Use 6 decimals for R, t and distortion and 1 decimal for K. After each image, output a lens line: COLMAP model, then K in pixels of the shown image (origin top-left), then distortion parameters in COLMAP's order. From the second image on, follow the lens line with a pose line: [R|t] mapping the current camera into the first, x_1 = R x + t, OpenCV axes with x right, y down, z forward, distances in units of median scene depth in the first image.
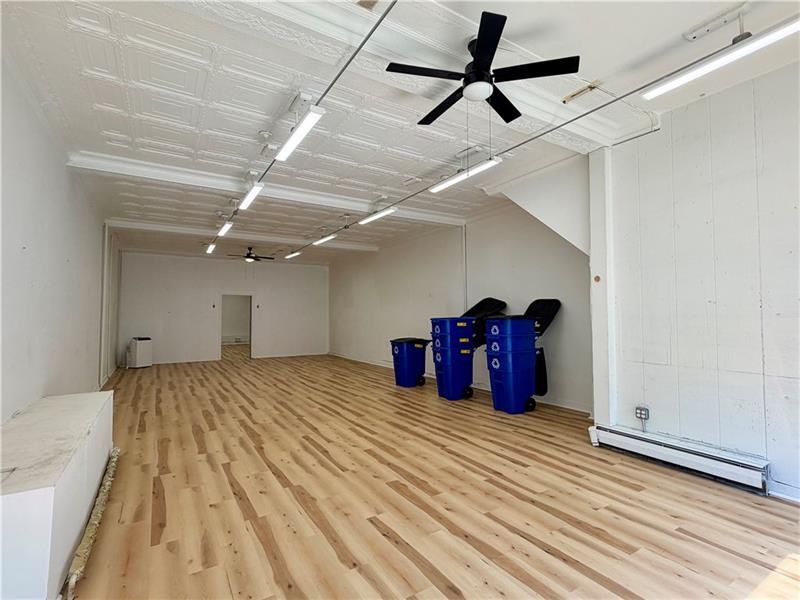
lens RADIAL K [[390.9, 0, 400.8], [0, 390.9, 299.8], [0, 0, 1]] dist [-0.001821, 0.001986]
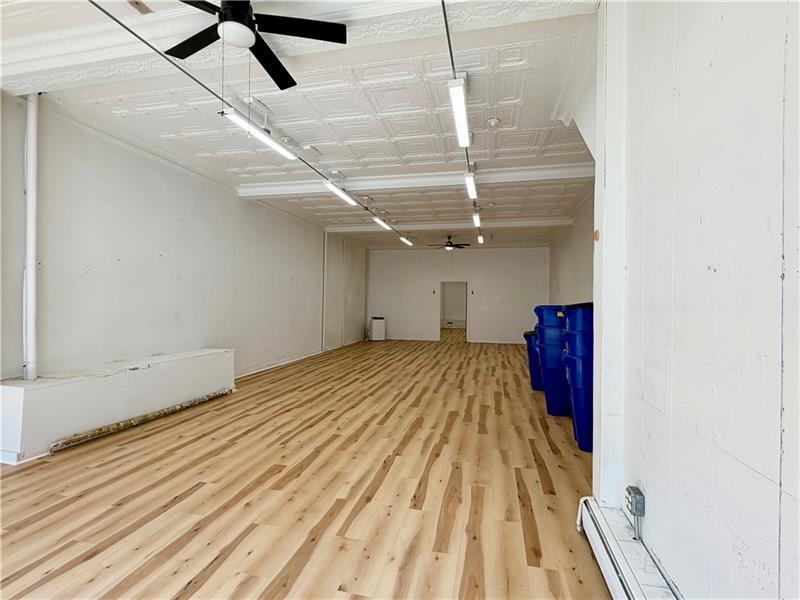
lens RADIAL K [[390.9, 0, 399.6], [0, 390.9, 297.1], [0, 0, 1]] dist [-0.001821, 0.001986]
pose [[0.705024, 0.004344, -0.709170, 0.675329], [0.013164, 0.999729, 0.019212, 0.020135], [0.709061, -0.022880, 0.704775, 0.401477]]
